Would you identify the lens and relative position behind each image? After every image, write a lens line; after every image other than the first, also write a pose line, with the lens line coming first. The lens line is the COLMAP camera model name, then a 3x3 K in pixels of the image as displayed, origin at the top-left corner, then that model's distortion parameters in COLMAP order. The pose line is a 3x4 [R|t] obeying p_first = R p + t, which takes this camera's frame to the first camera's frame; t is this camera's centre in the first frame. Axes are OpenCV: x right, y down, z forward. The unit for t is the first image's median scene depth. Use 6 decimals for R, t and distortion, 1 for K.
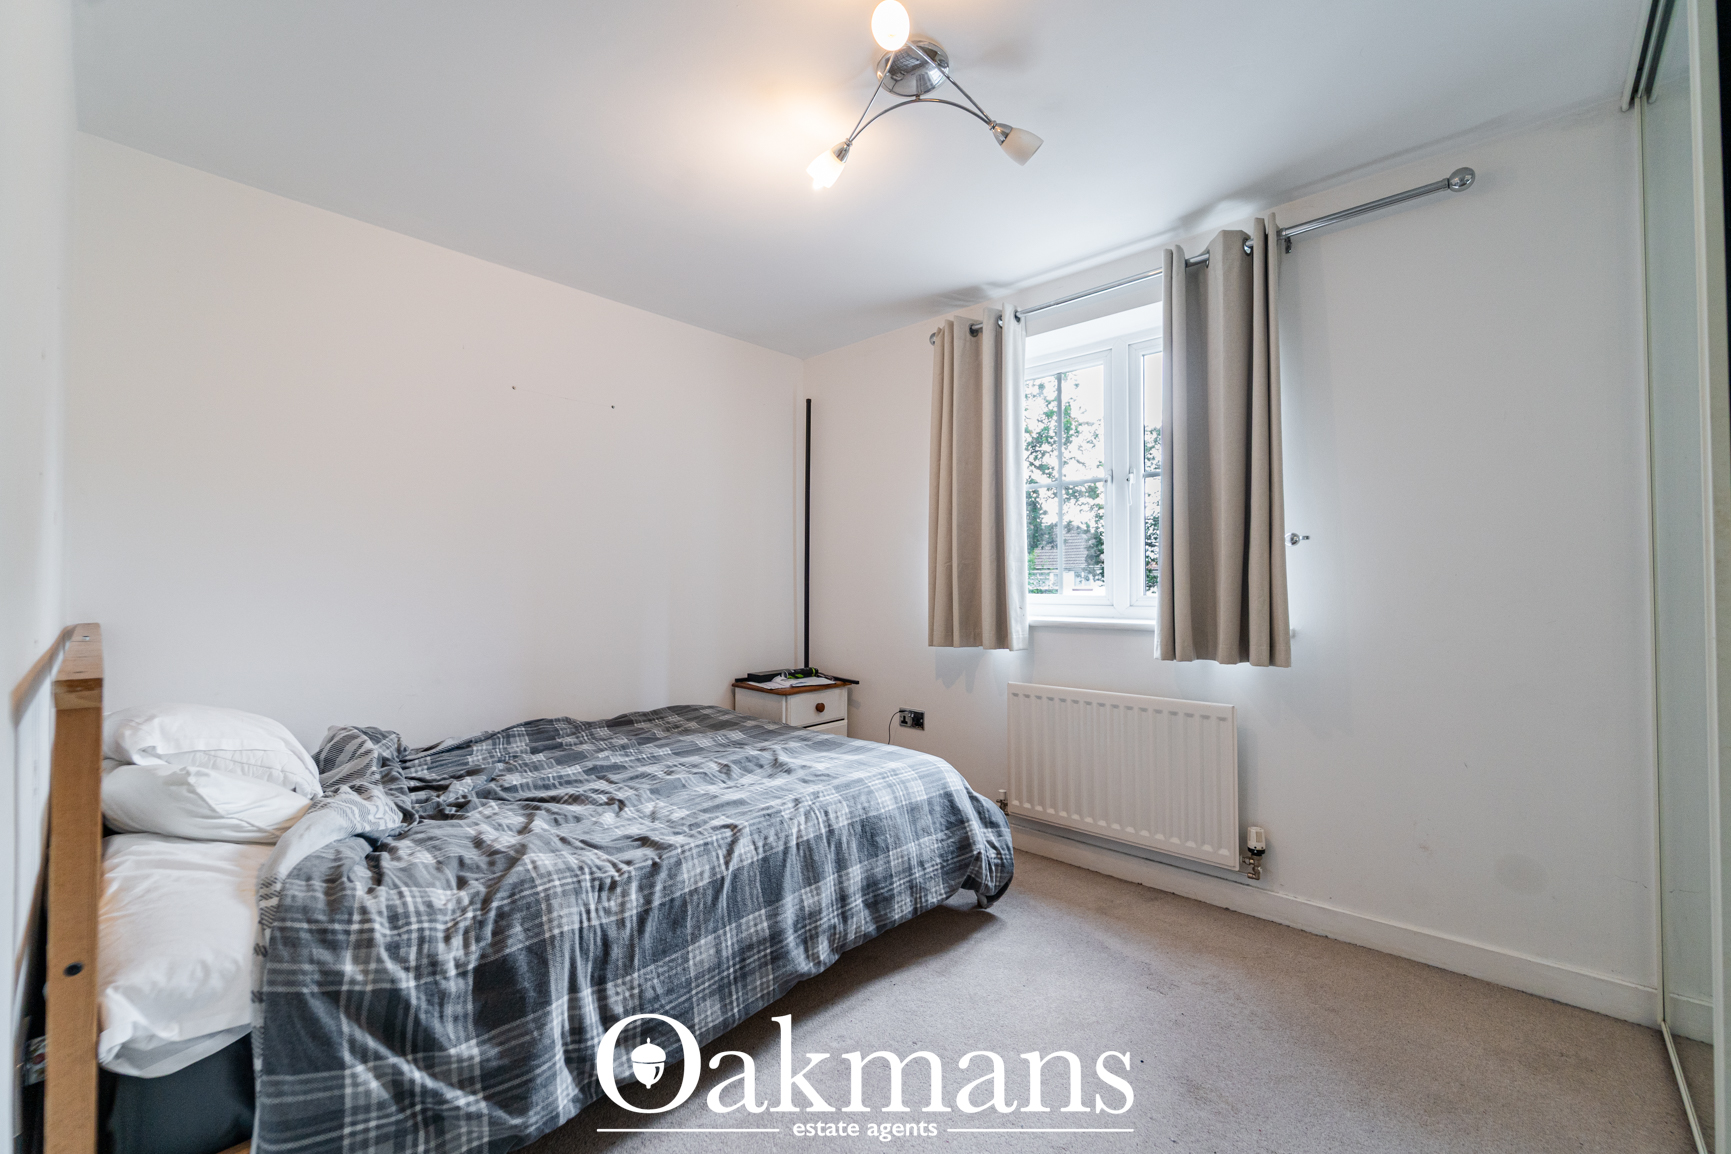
lens RADIAL K [[707.2, 0, 871.9], [0, 707.2, 573.7], [0, 0, 1]] dist [-0.001456, 0.000017]
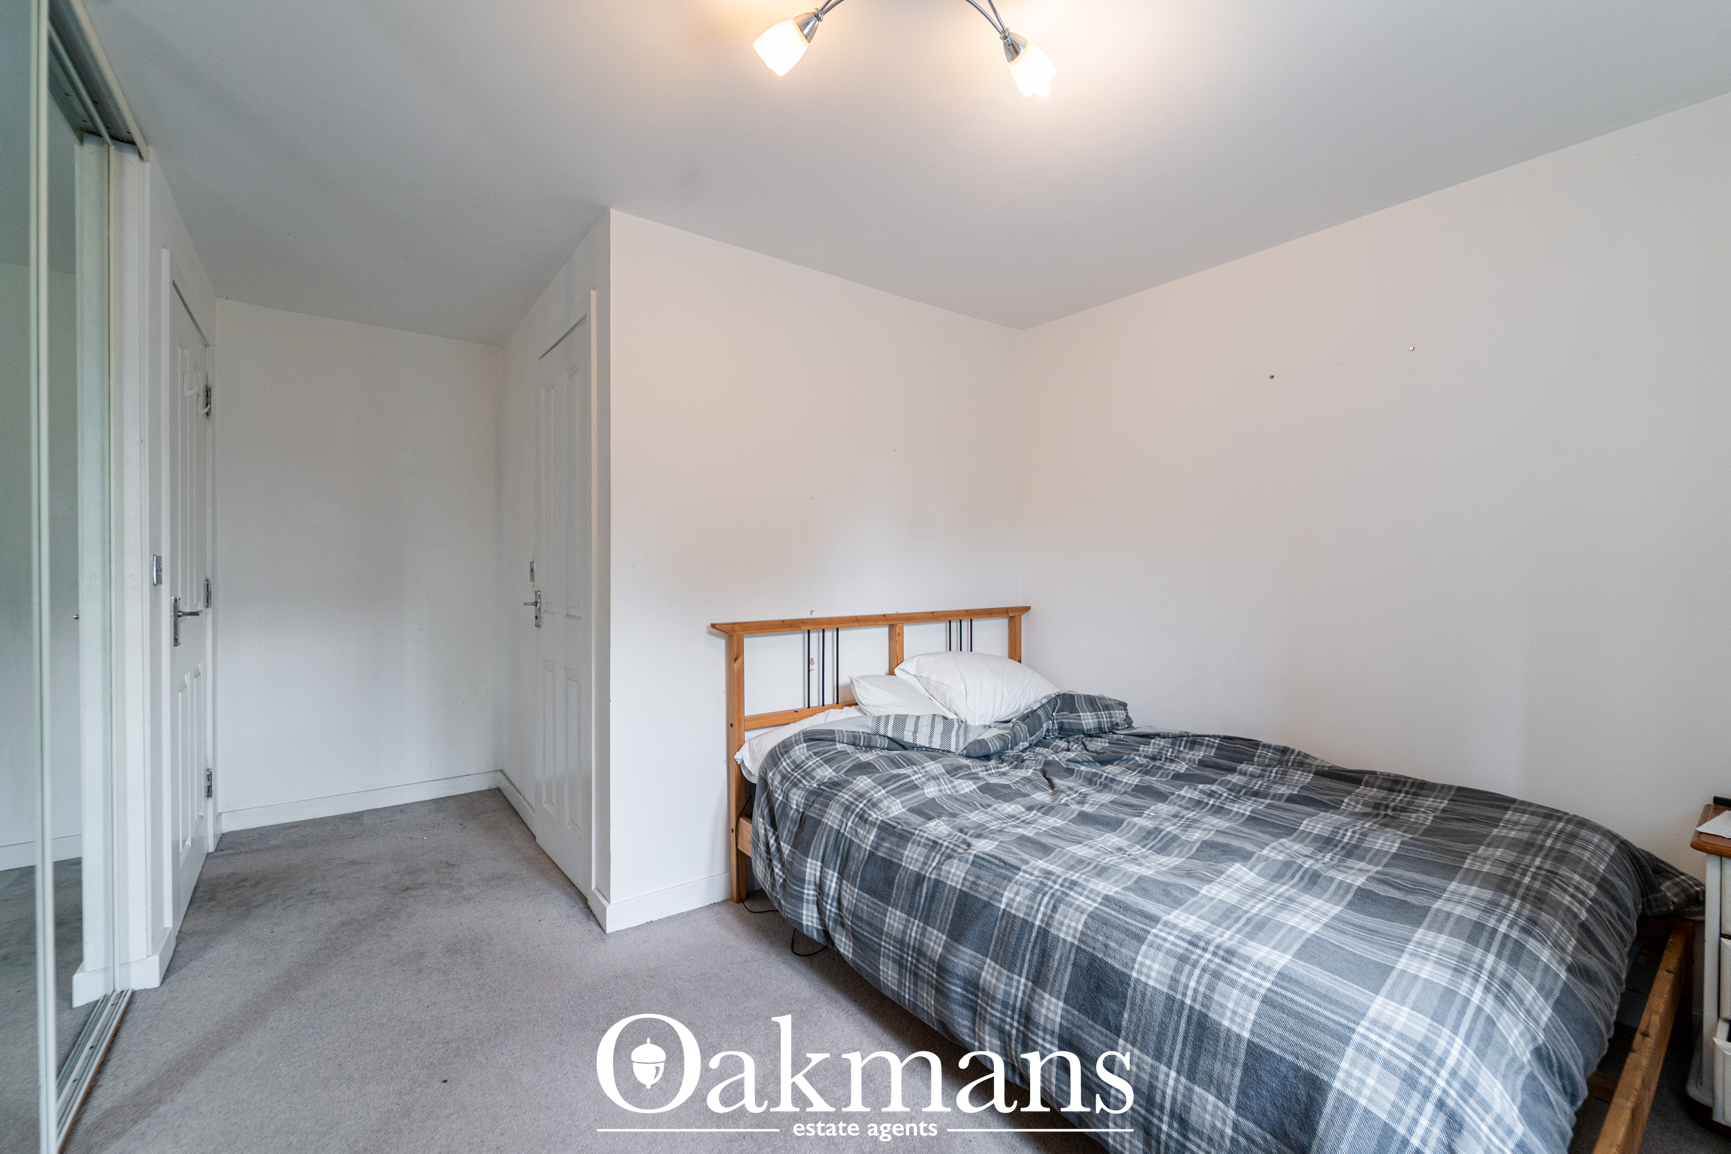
lens RADIAL K [[707.2, 0, 871.9], [0, 707.2, 573.7], [0, 0, 1]] dist [-0.001456, 0.000017]
pose [[-0.180730, 0.012434, -0.983454, 0.677468], [0.011415, 0.999879, 0.010544, -0.031845], [0.983467, -0.009320, -0.180850, 0.893811]]
